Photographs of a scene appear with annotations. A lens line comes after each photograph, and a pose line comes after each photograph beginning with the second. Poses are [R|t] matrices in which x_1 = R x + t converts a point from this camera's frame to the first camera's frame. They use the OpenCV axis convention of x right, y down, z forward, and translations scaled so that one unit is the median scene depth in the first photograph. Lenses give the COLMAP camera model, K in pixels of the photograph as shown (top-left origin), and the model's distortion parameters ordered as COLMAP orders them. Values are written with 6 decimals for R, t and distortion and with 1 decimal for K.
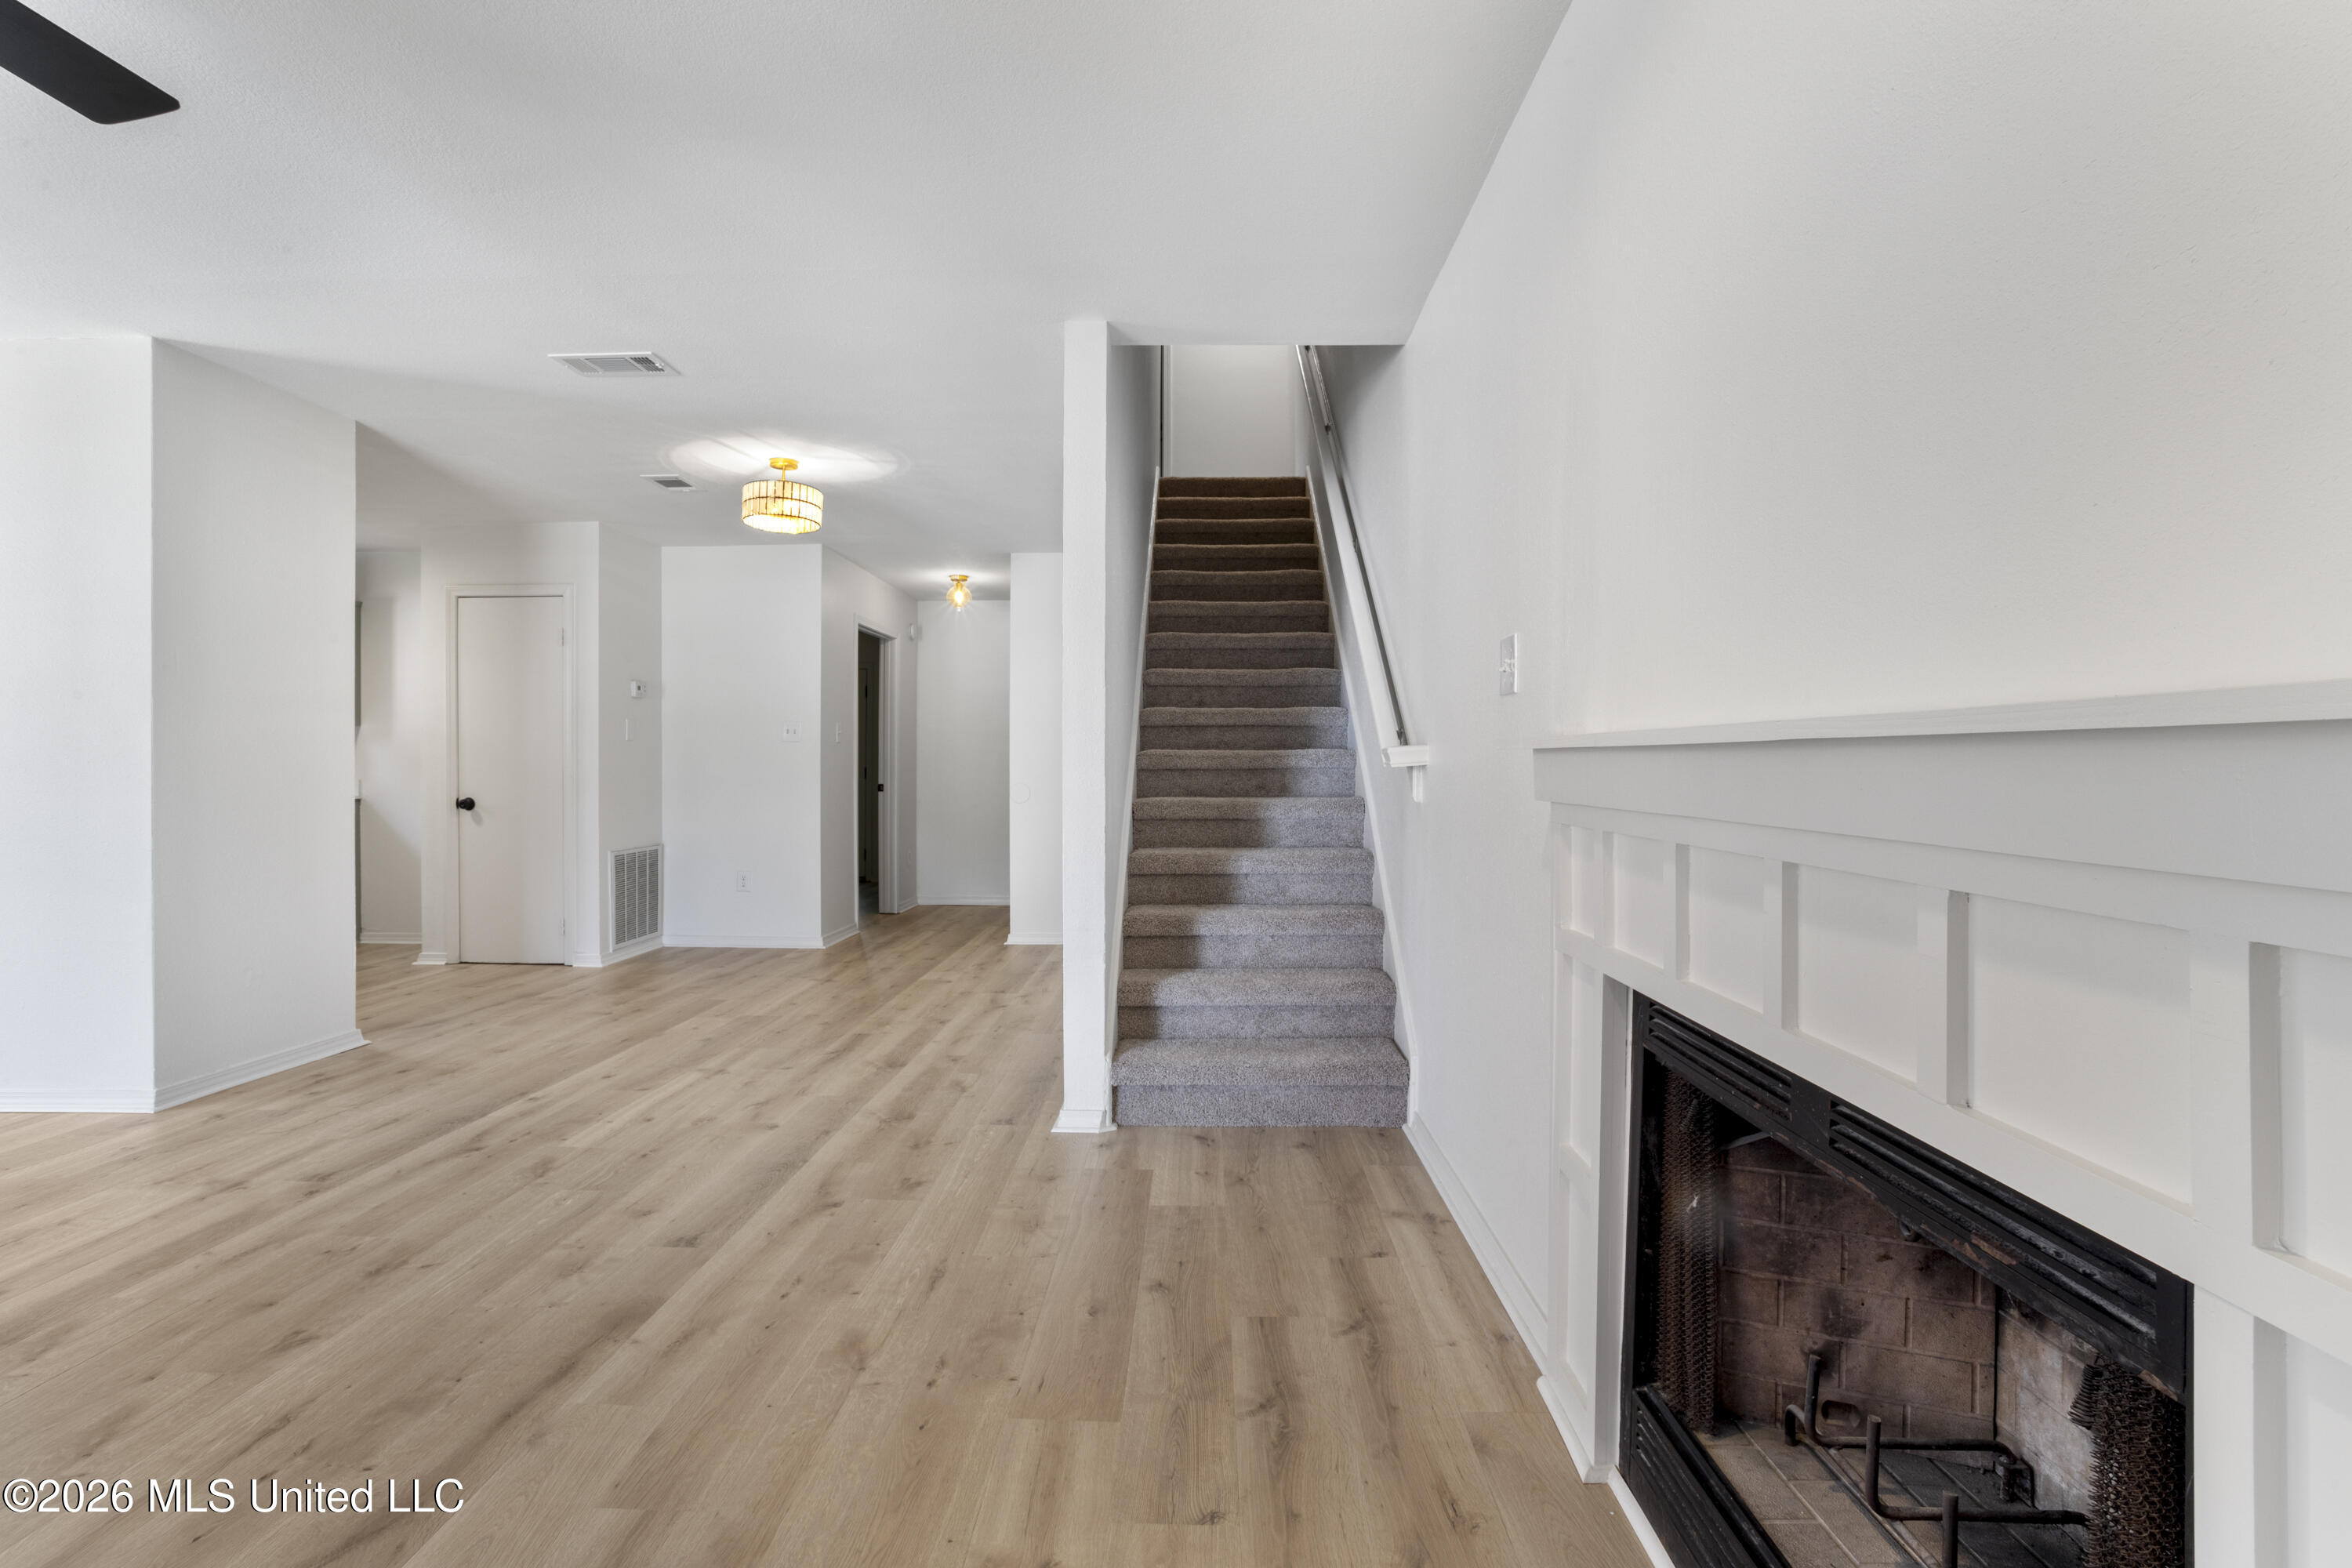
lens RADIAL K [[1109.0, 0, 1197.2], [0, 1109.0, 771.5], [0, 0, 1]] dist [-0.026402, 0.007693]
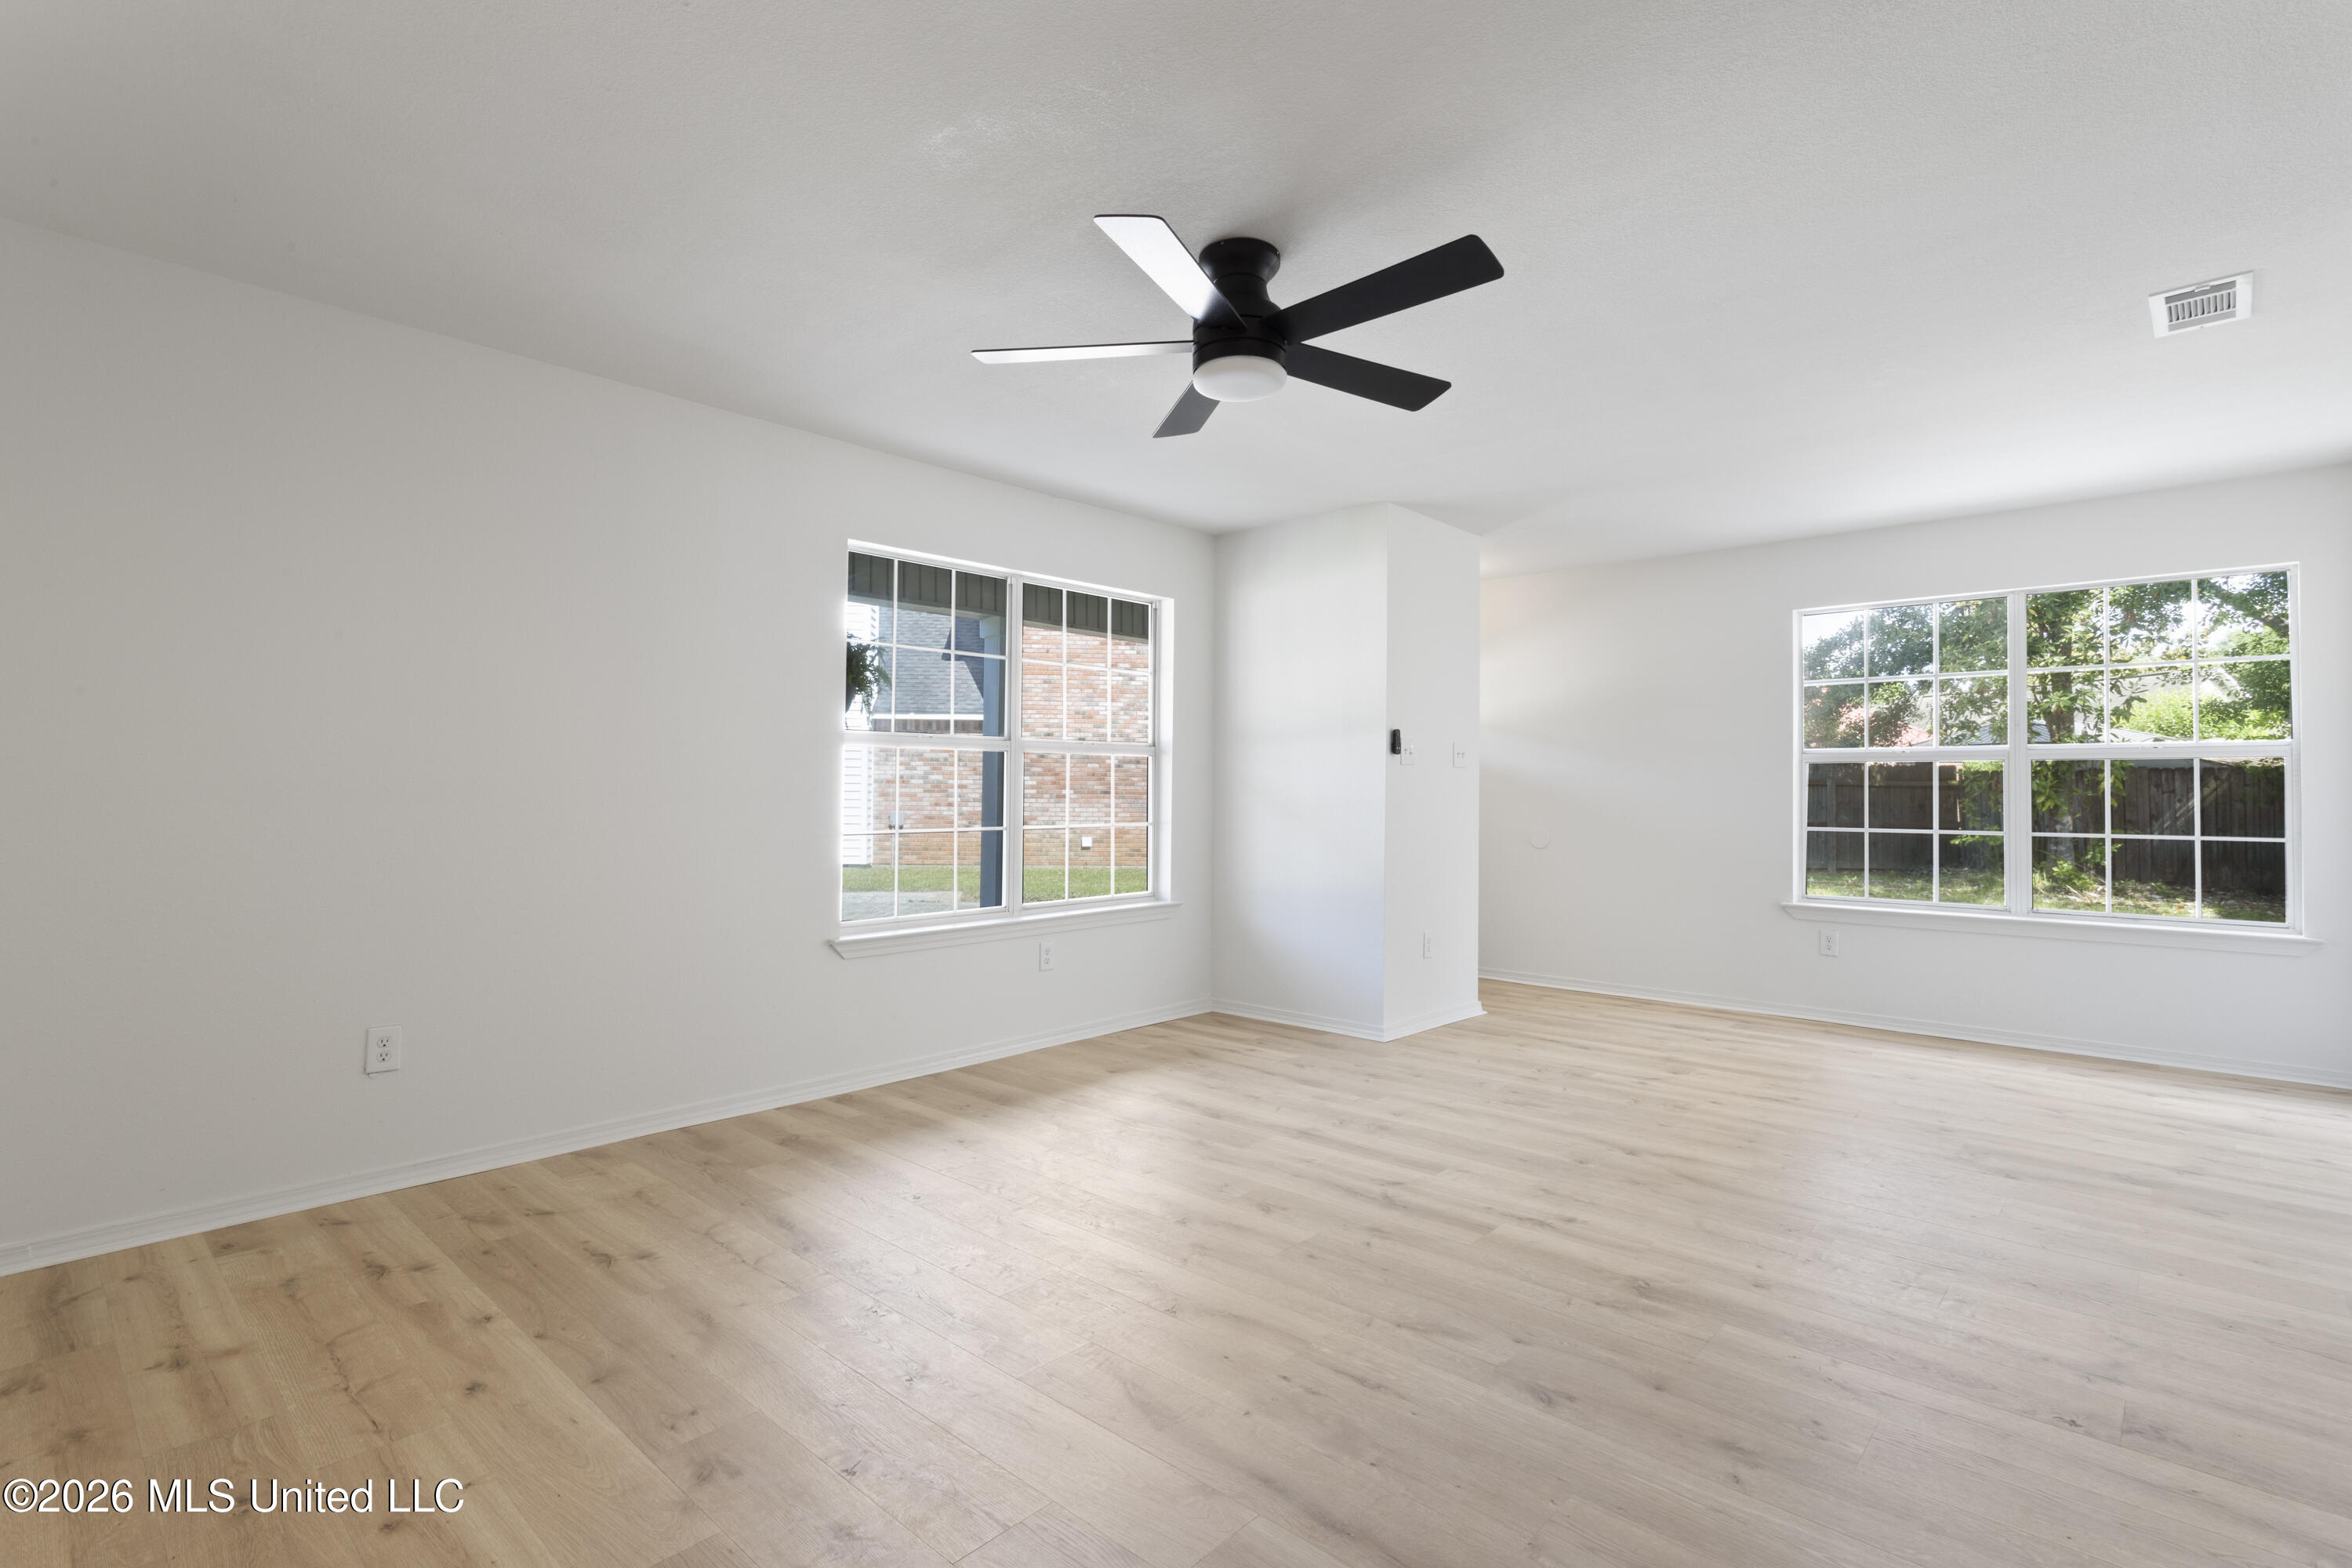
lens RADIAL K [[1110.9, 0, 1181.7], [0, 1110.9, 769.3], [0, 0, 1]] dist [-0.001004, 0.000005]
pose [[-0.670422, -0.028678, -0.741425, 0.105514], [-0.014464, 0.999568, -0.025584, -0.000635], [0.741839, -0.006428, -0.670547, 1.137904]]
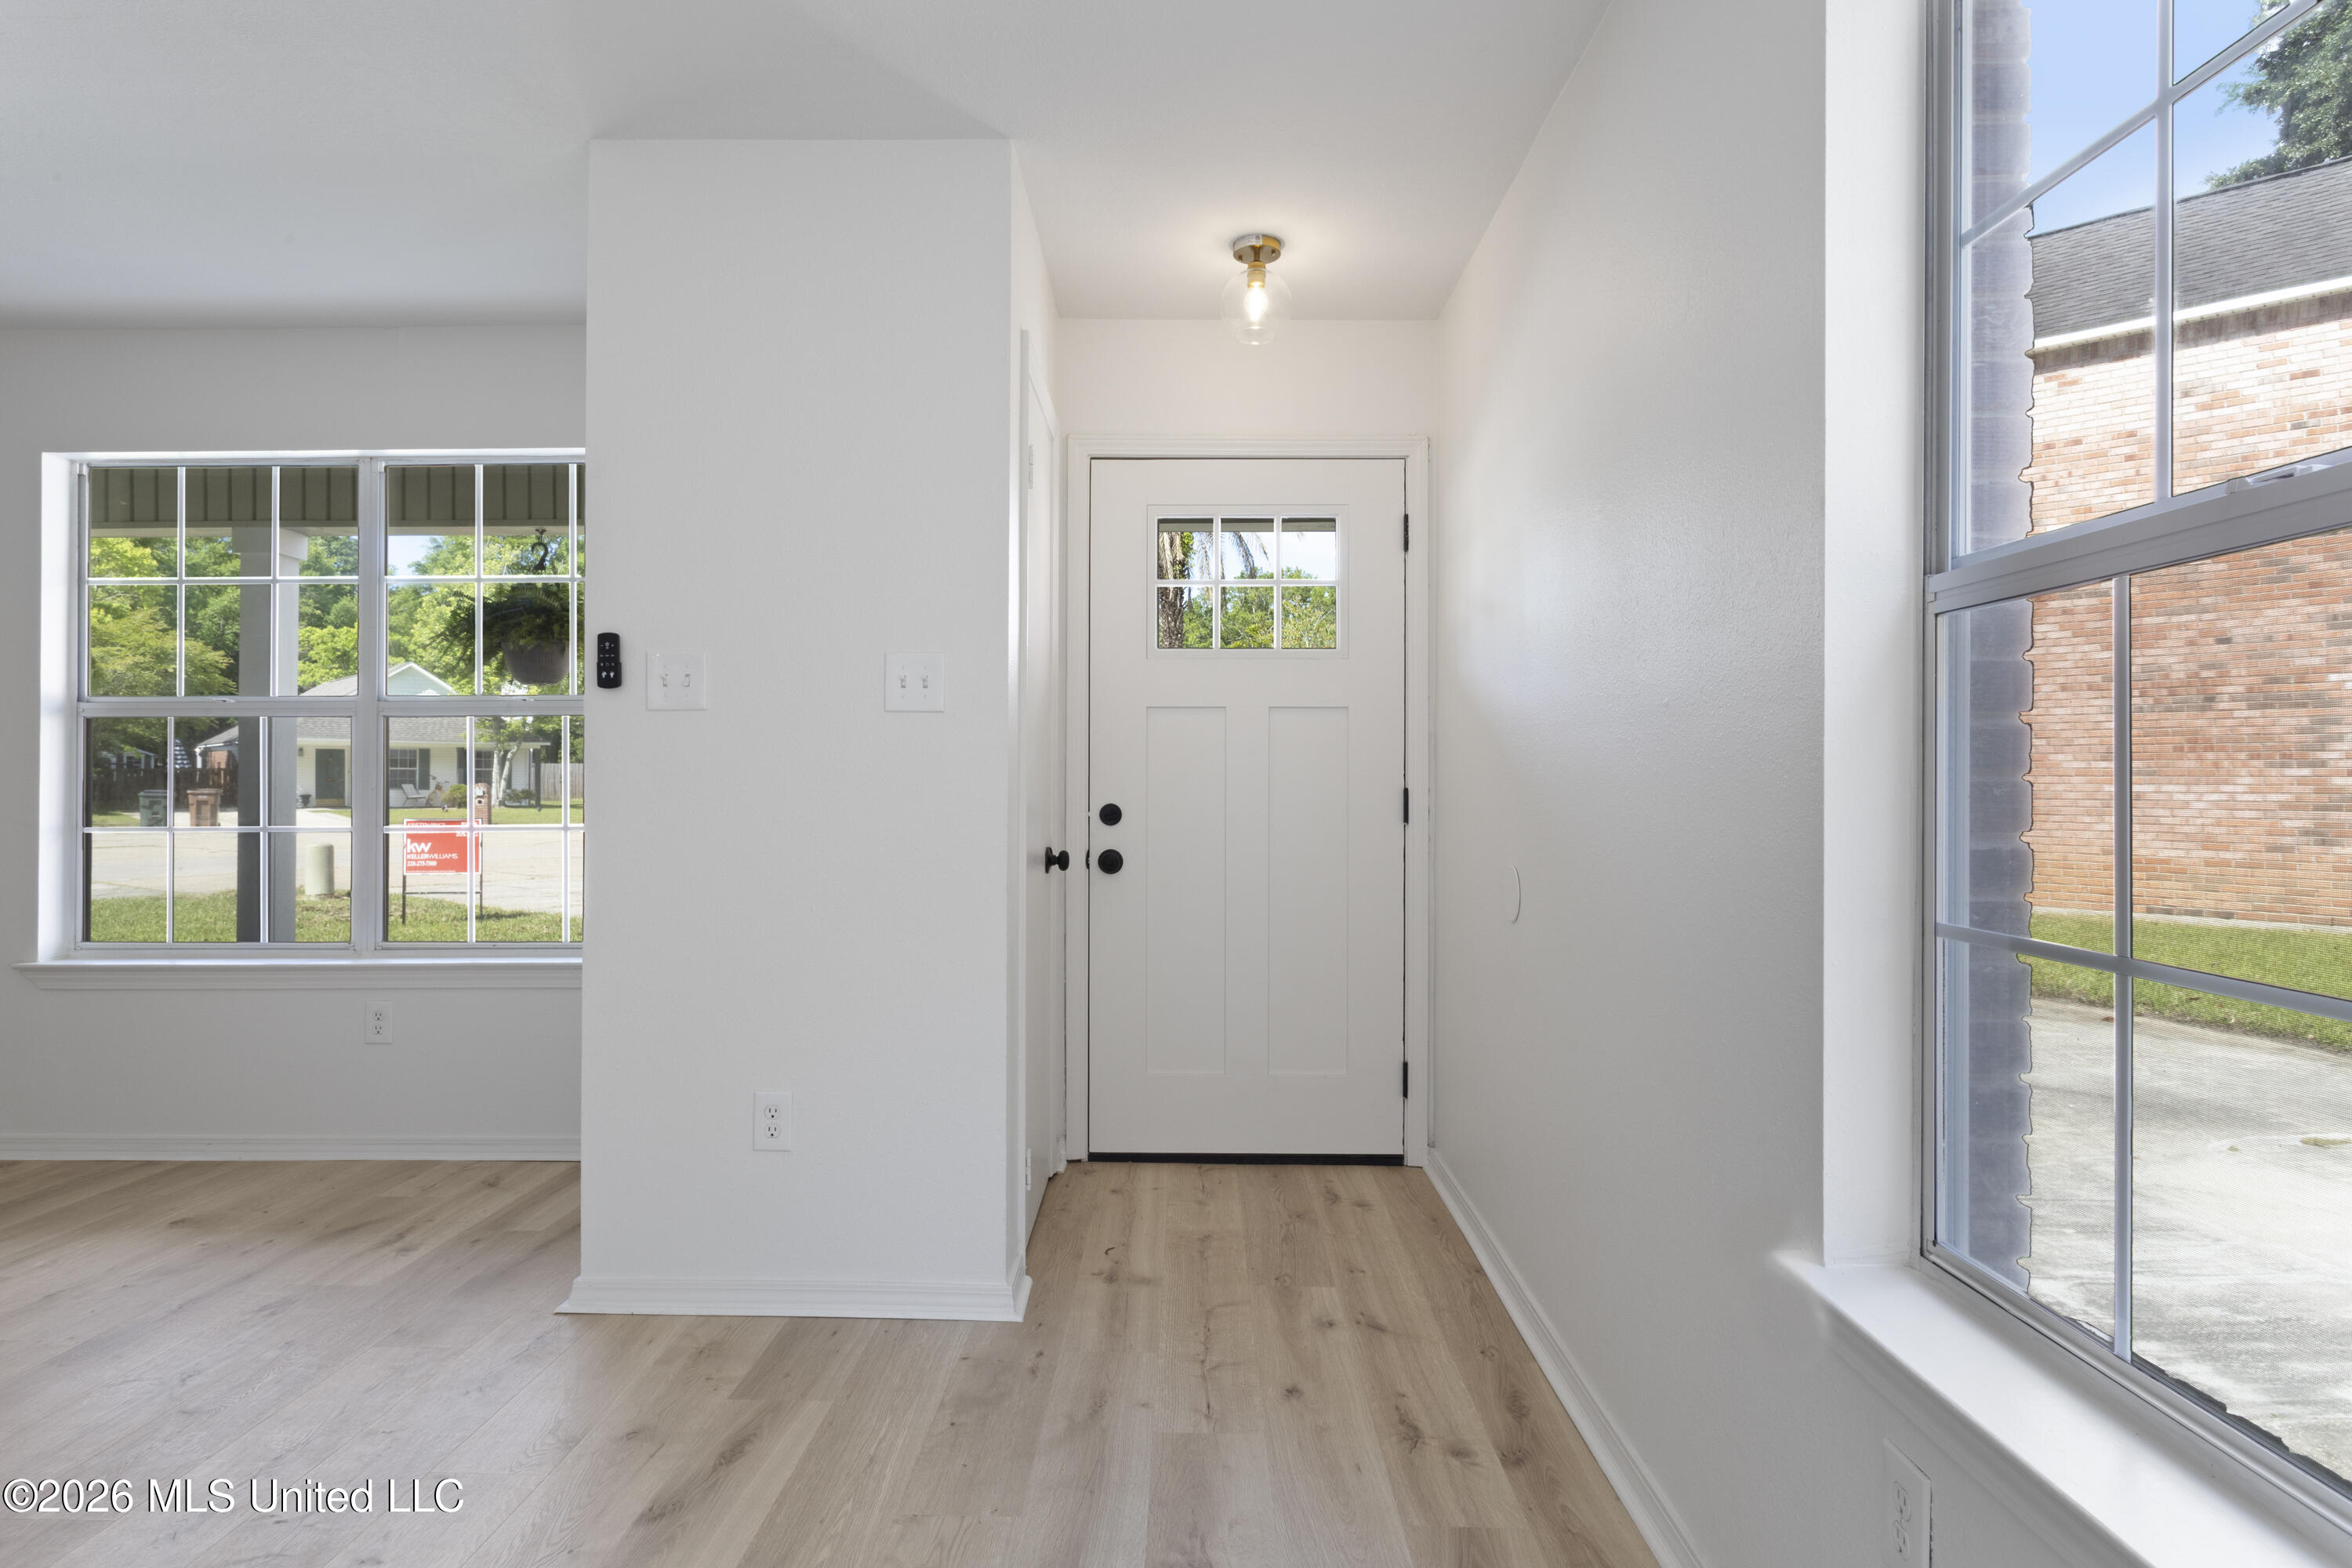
lens RADIAL K [[1304.6, 0, 1150.5], [0, 1304.6, 742.4], [0, 0, 1]] dist [0.019613, 0.002227]
pose [[-0.999328, -0.003368, 0.036513, -2.067075], [-0.003976, 0.999854, -0.016602, -0.022726], [-0.036451, -0.016736, -0.999195, 1.156914]]
